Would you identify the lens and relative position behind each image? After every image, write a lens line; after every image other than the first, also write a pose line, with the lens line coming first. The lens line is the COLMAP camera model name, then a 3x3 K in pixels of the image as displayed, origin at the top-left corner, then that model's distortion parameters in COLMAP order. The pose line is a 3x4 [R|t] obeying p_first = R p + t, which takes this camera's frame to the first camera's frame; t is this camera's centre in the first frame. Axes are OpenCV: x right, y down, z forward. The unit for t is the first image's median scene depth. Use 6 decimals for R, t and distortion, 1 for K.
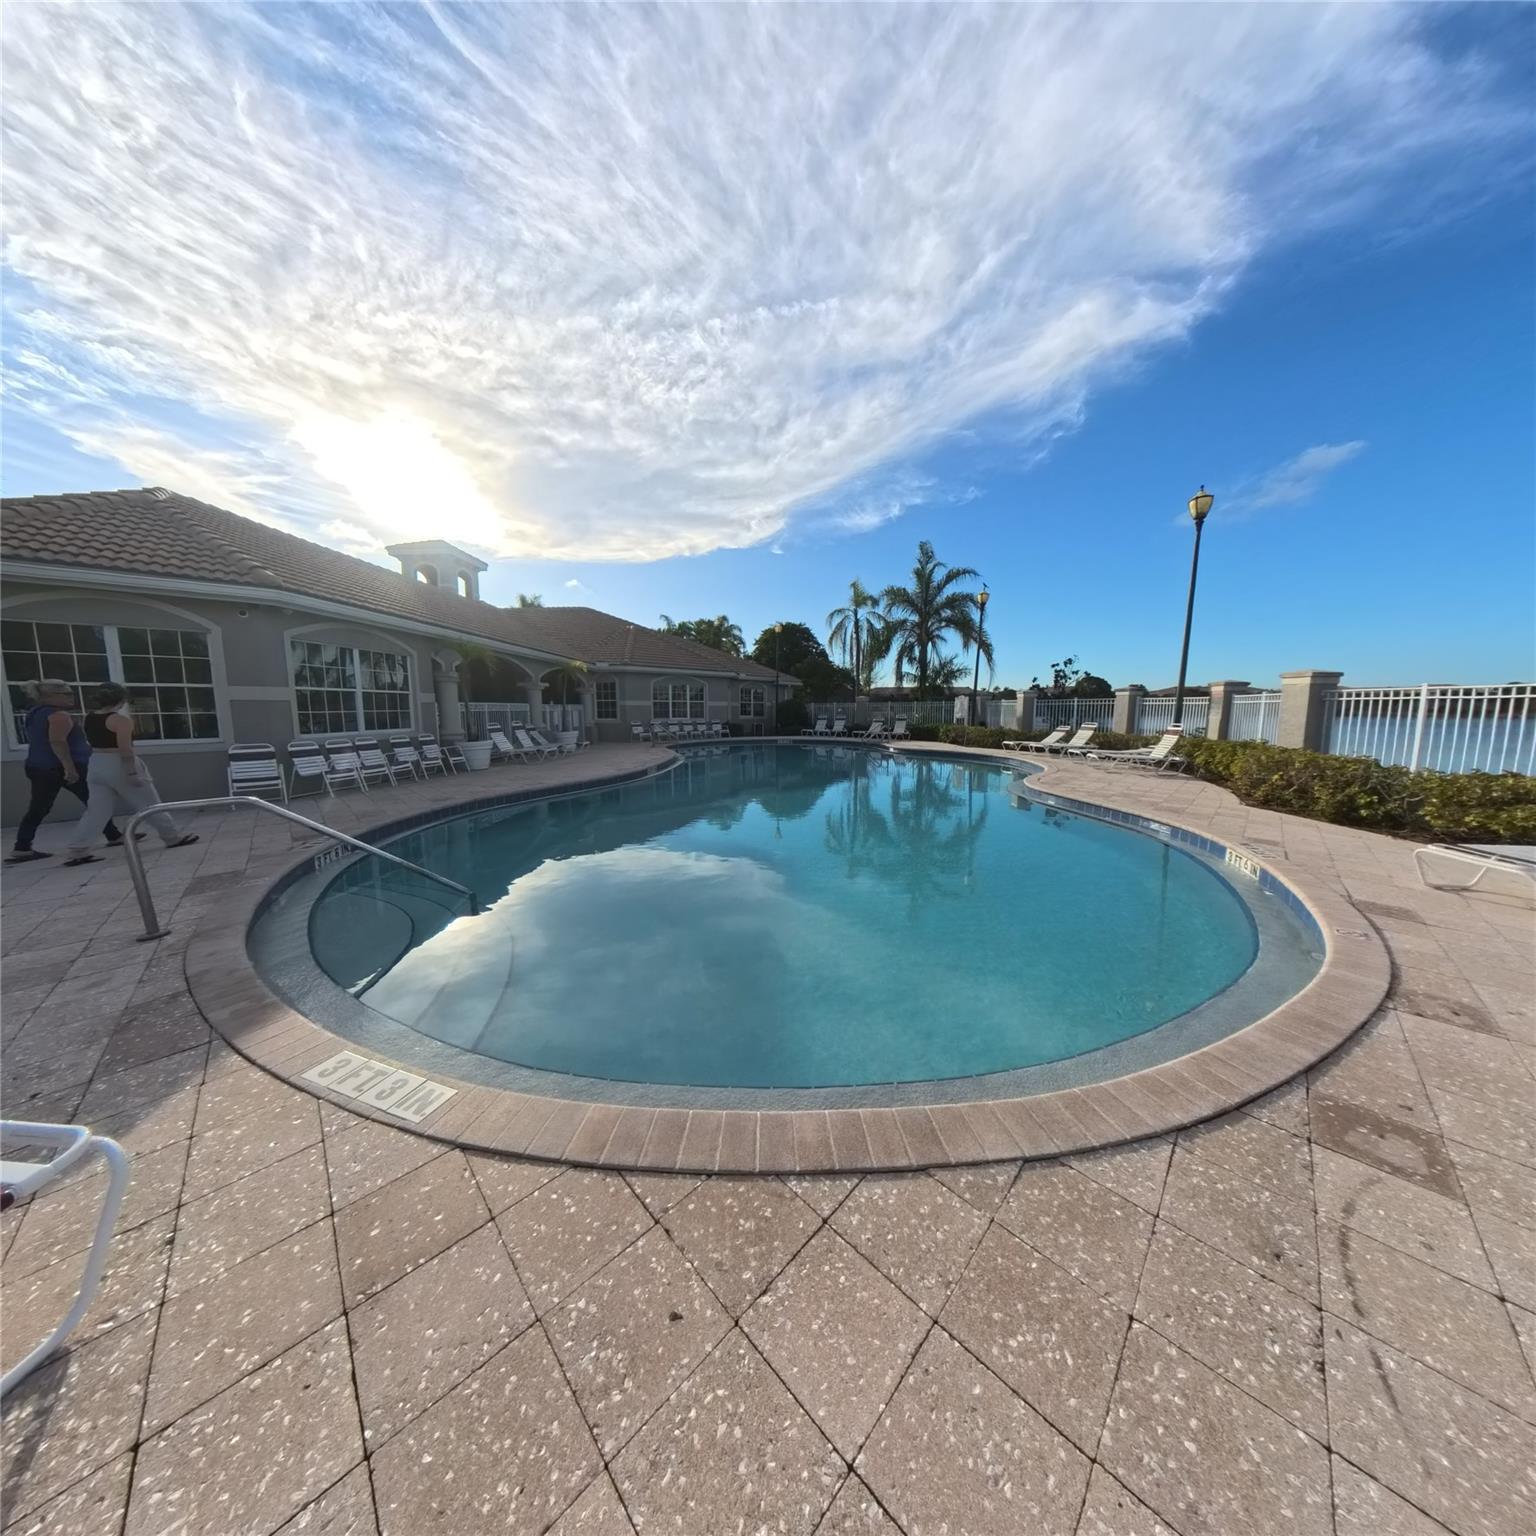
lens RADIAL K [[500.8, 0, 768.6], [0, 500.8, 769.0], [0, 0, 1]] dist [-0.019387, 0.000063]
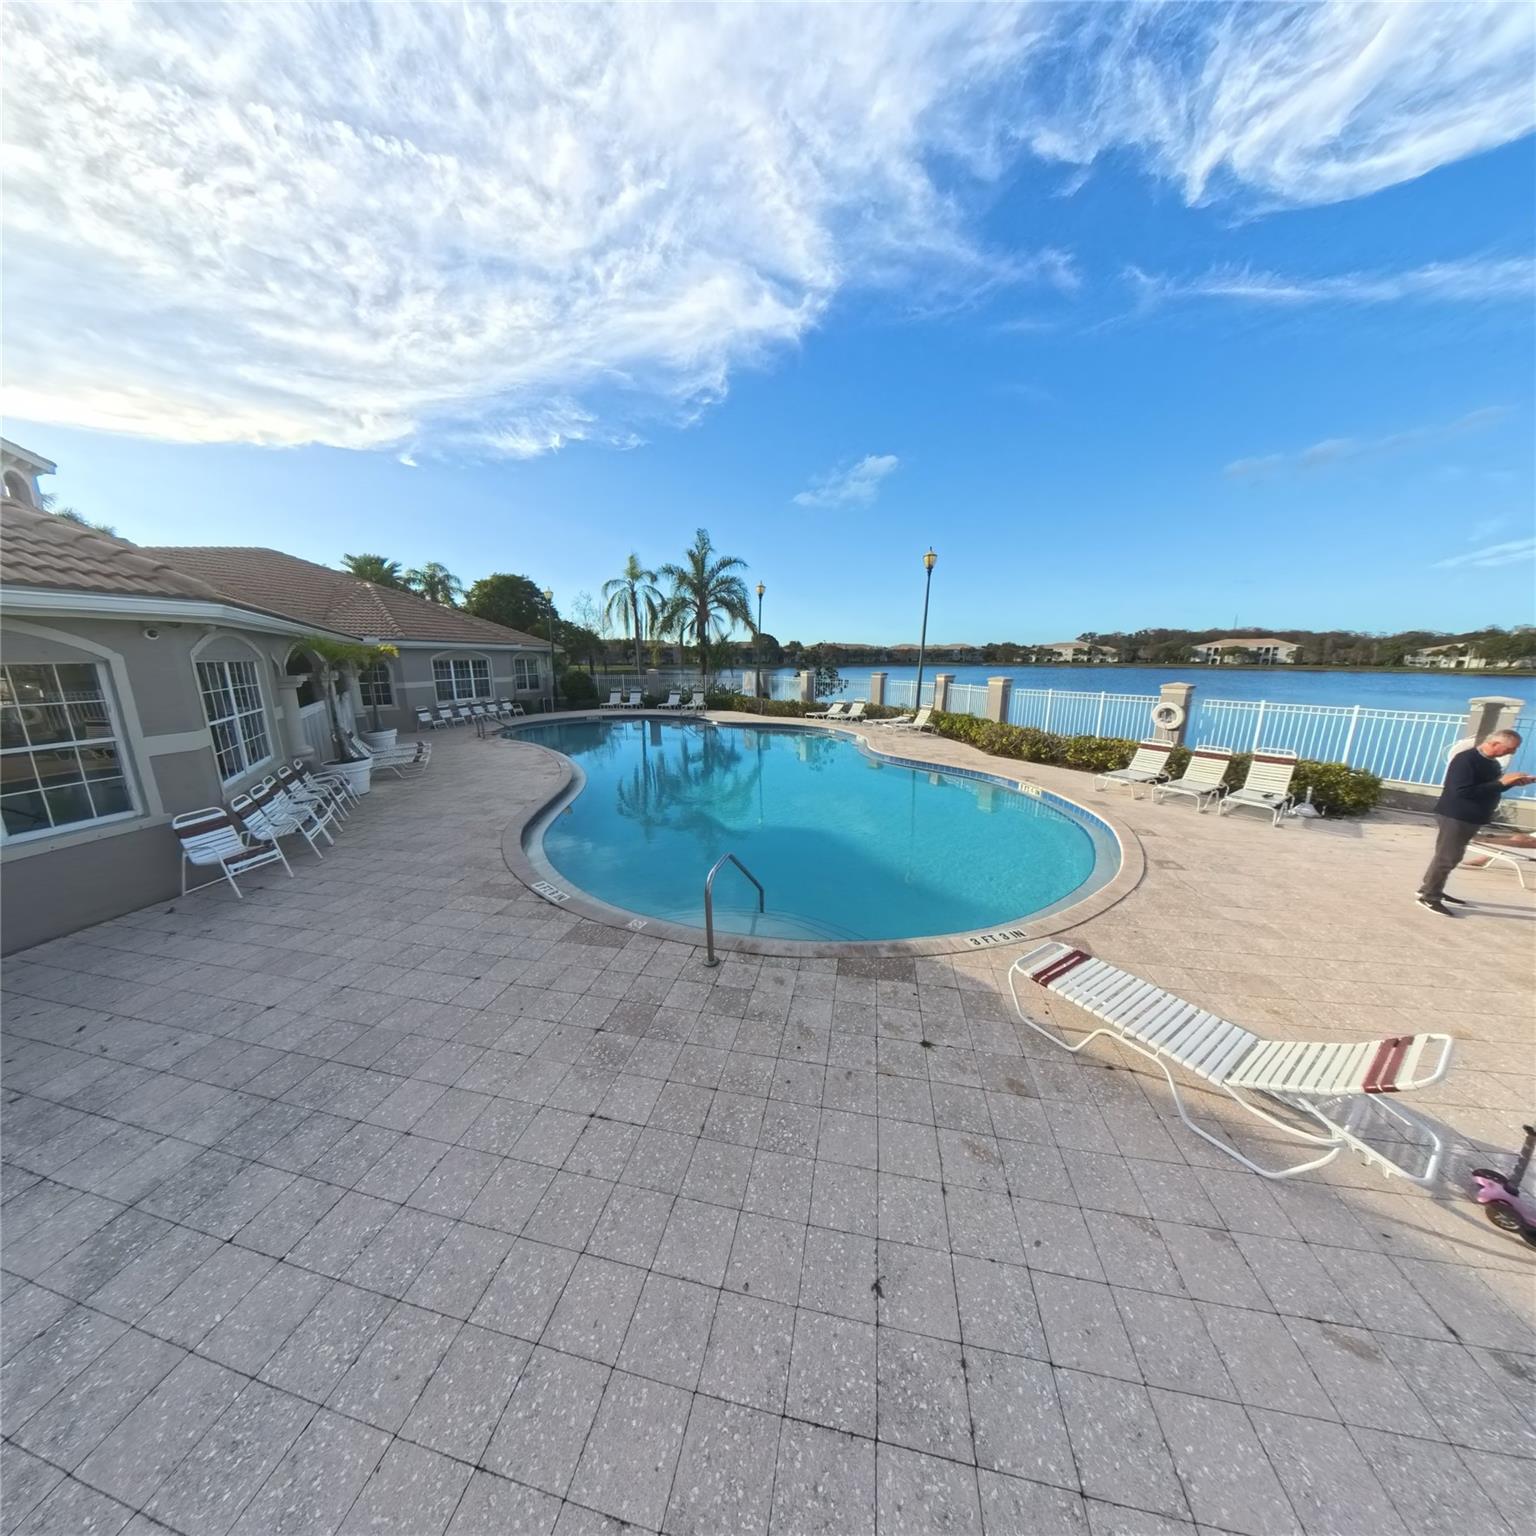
lens RADIAL K [[500.8, 0, 768.6], [0, 500.8, 769.0], [0, 0, 1]] dist [-0.019387, 0.000063]
pose [[0.827134, -0.119837, 0.549080, -0.240929], [0.066693, 0.991028, 0.115826, -0.046616], [-0.558034, -0.059184, 0.827705, -0.032406]]
